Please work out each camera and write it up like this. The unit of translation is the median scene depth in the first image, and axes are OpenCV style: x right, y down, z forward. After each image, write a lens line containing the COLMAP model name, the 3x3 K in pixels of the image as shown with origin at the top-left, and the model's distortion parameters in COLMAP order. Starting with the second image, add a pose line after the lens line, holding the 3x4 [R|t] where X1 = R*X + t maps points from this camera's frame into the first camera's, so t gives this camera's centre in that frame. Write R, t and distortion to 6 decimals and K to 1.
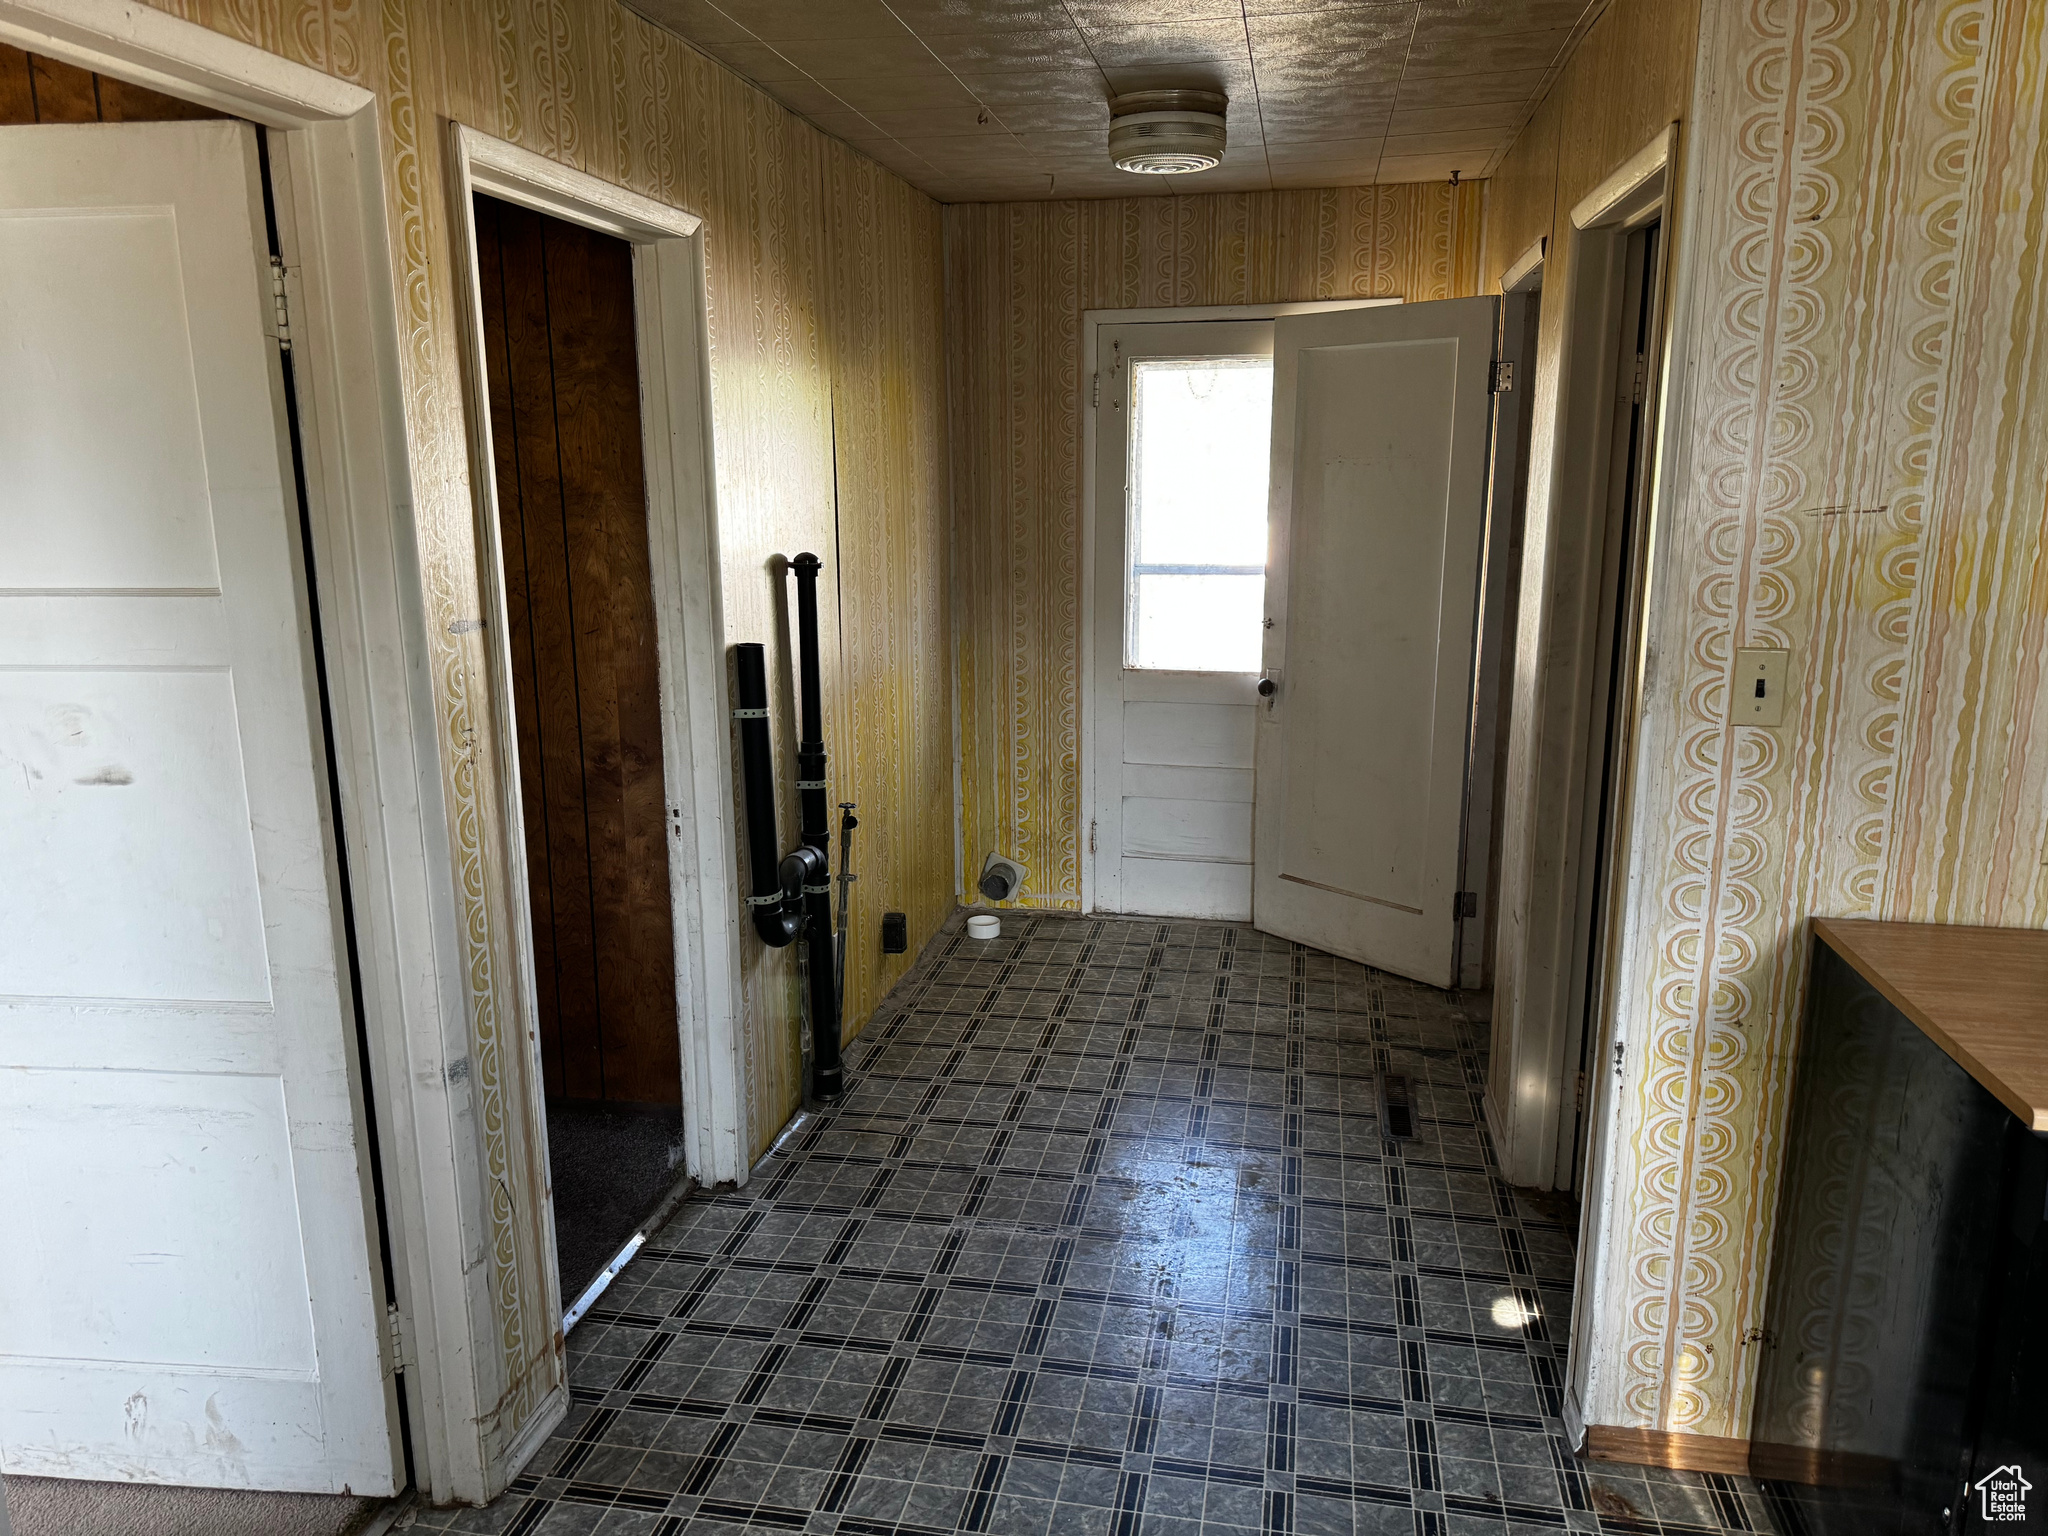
lens RADIAL K [[1447.4, 0, 946.0], [0, 1447.4, 775.8], [0, 0, 1]] dist [0.018233, -0.010726]
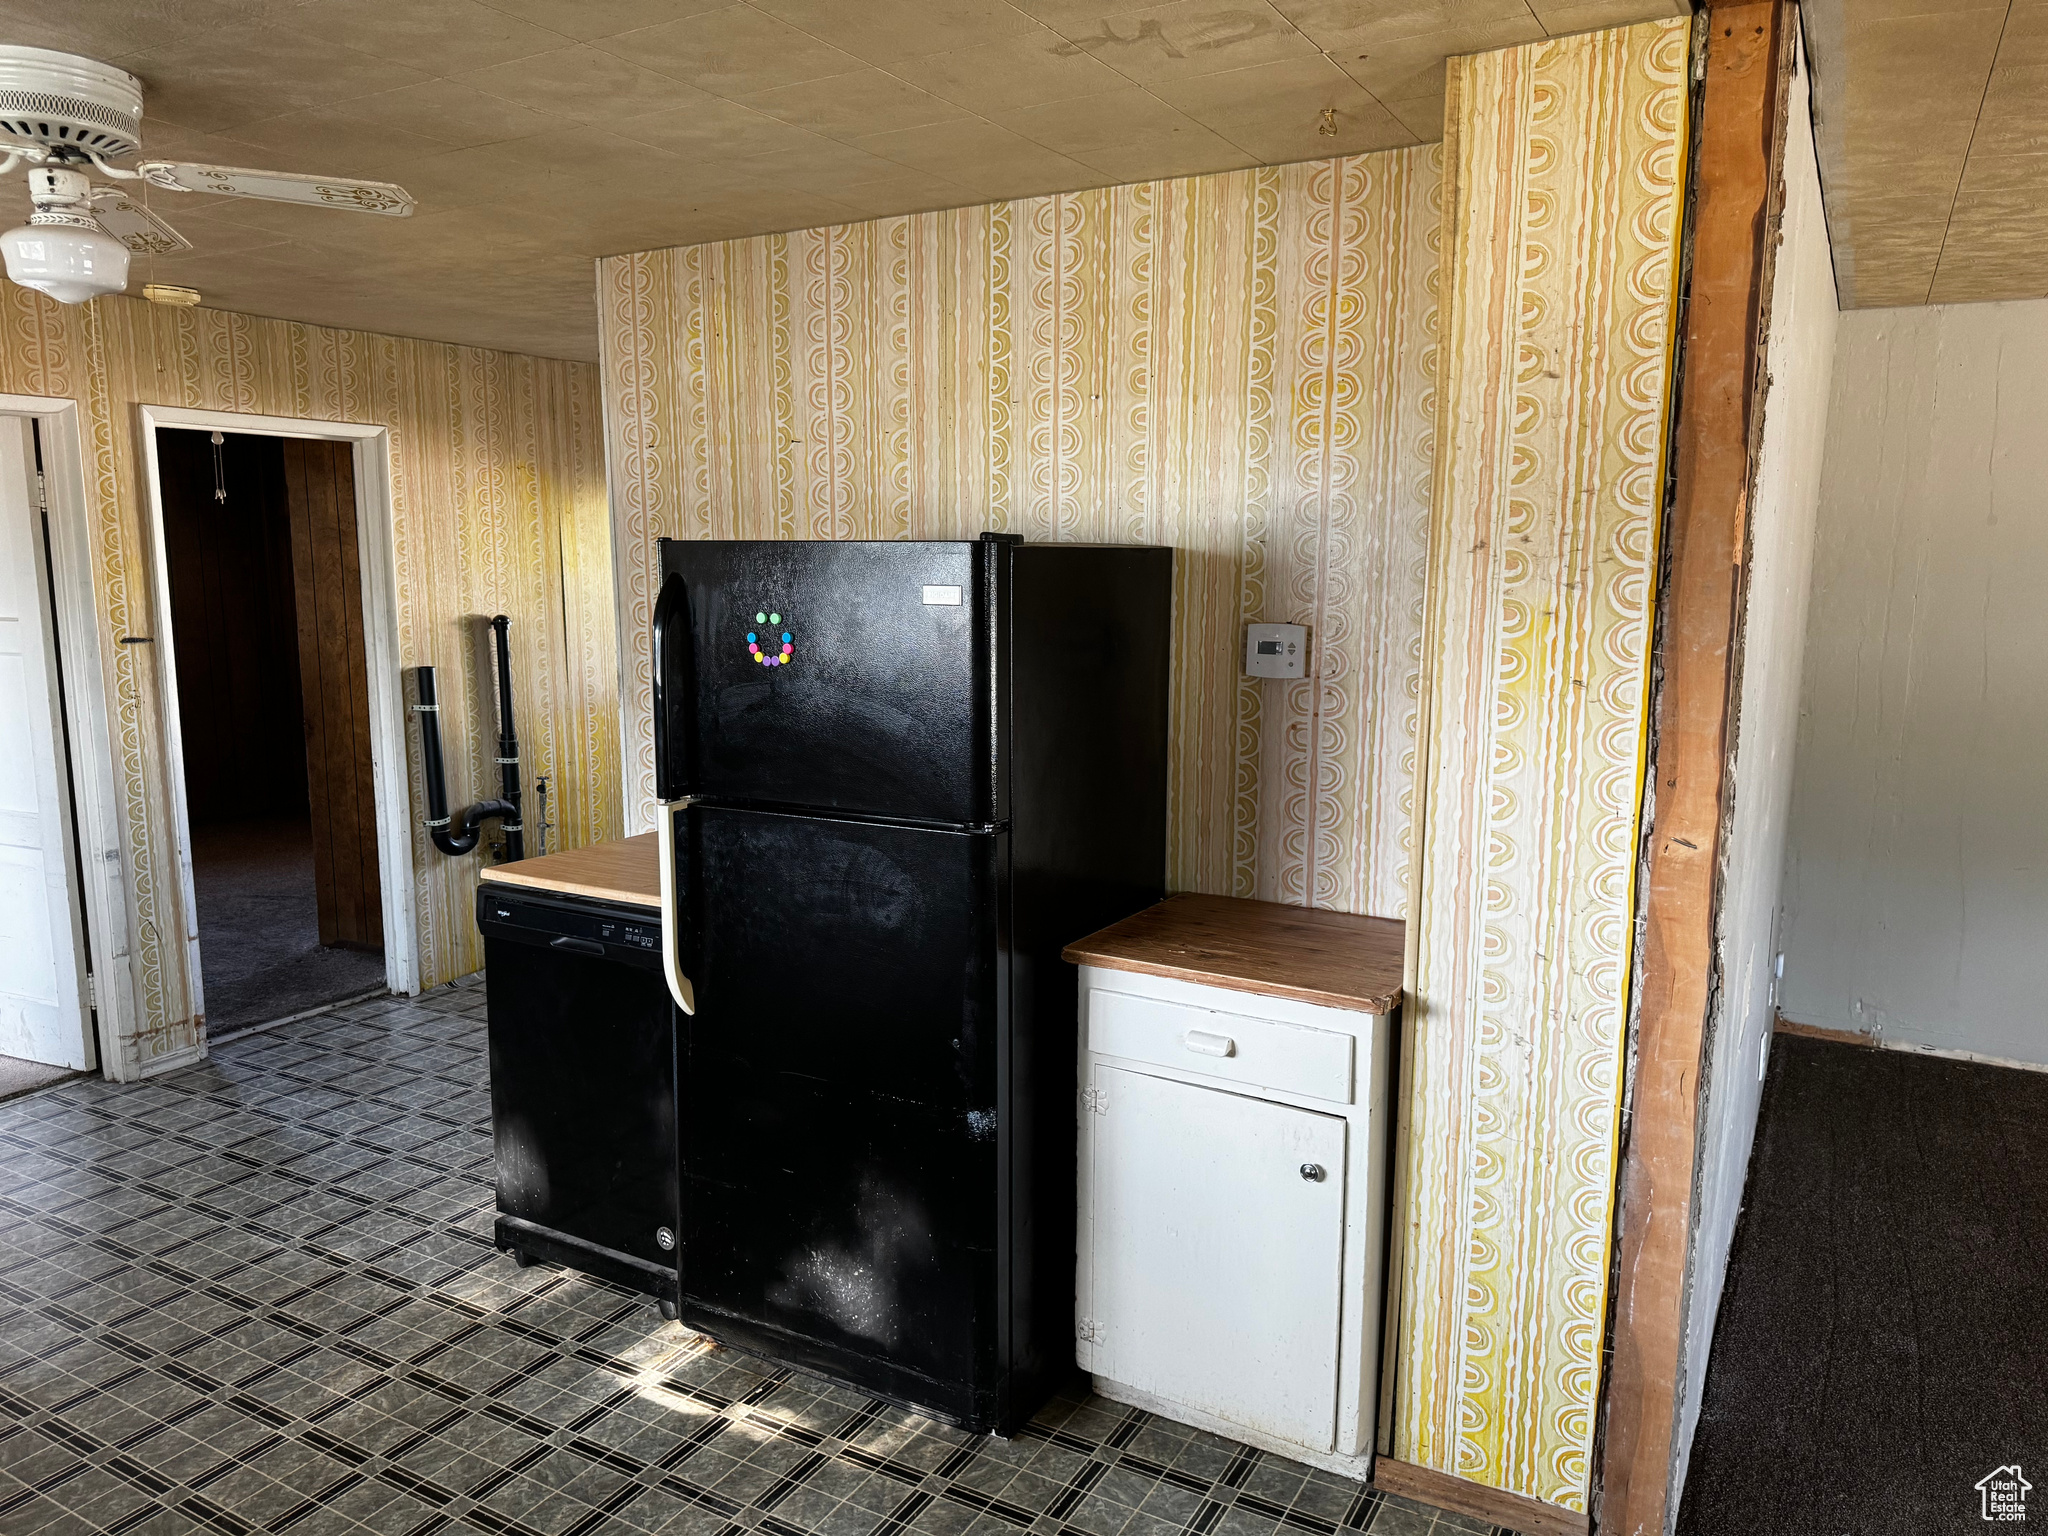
lens RADIAL K [[1447.4, 0, 1021.3], [0, 1447.4, 777.3], [0, 0, 1]] dist [0.018233, -0.010726]
pose [[0.942465, 0.063318, -0.328254, 1.464982], [-0.081910, 0.995707, -0.043113, 0.072538], [0.324115, 0.067520, 0.943605, -0.505184]]
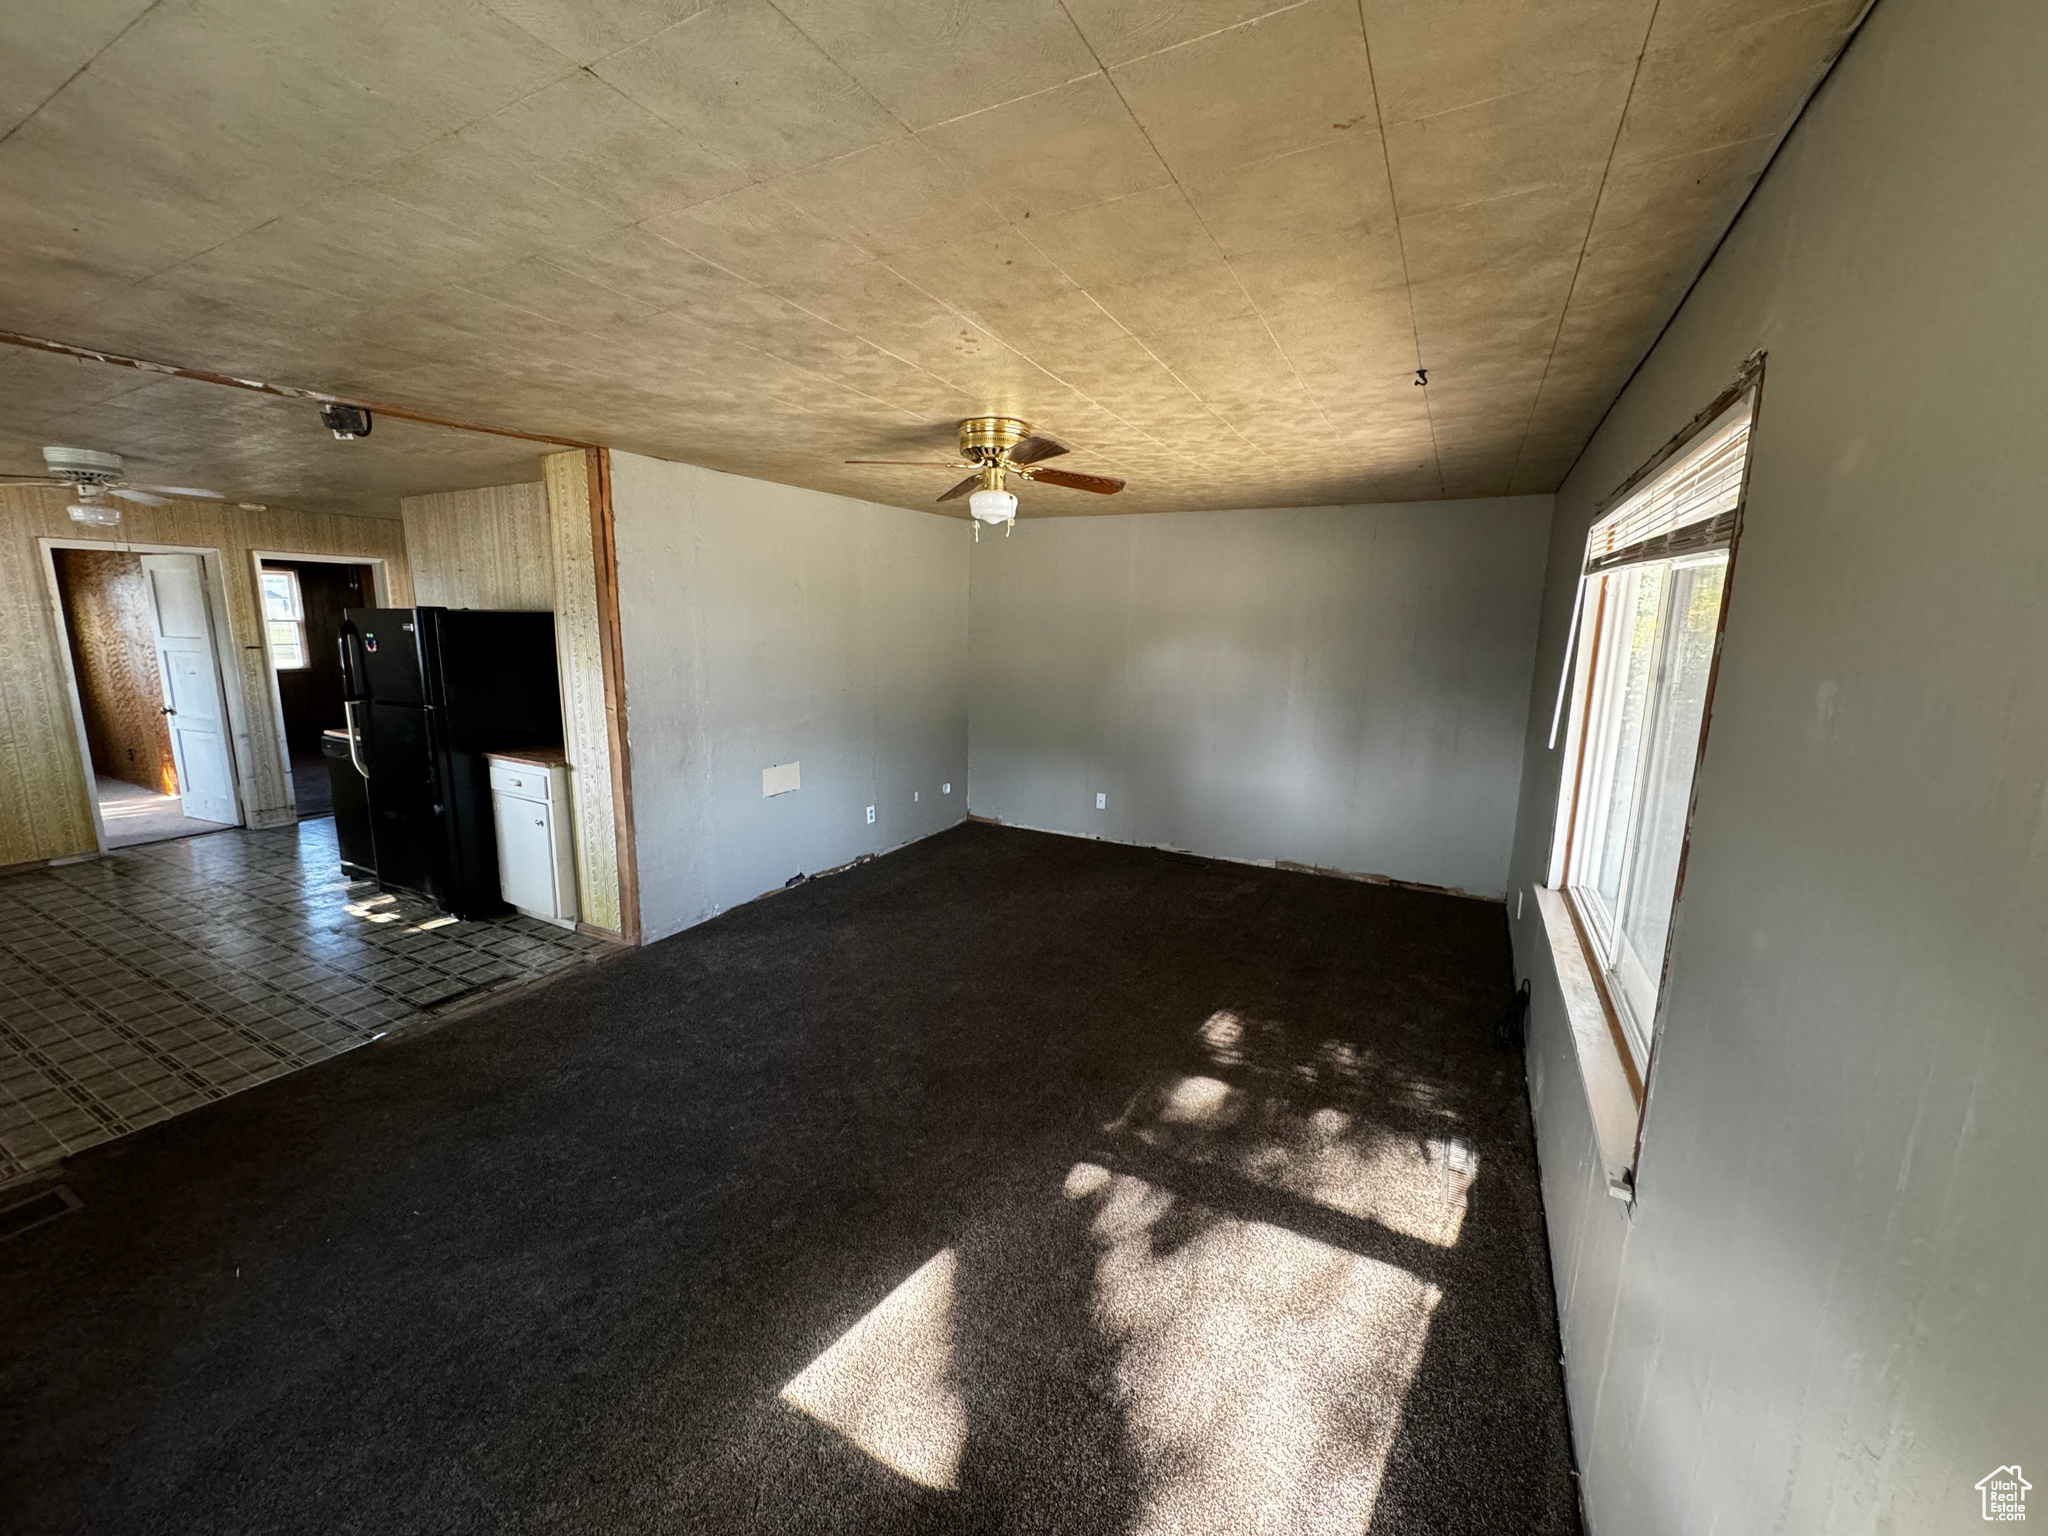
lens RADIAL K [[817.4, 0, 1021.7], [0, 817.4, 766.4], [0, 0, 1]] dist [0.000234, 0.000123]
pose [[0.948181, 0.080075, -0.307476, 2.919518], [-0.090623, 0.995681, -0.020159, 0.115320], [0.304534, 0.046978, 0.951342, -0.813599]]
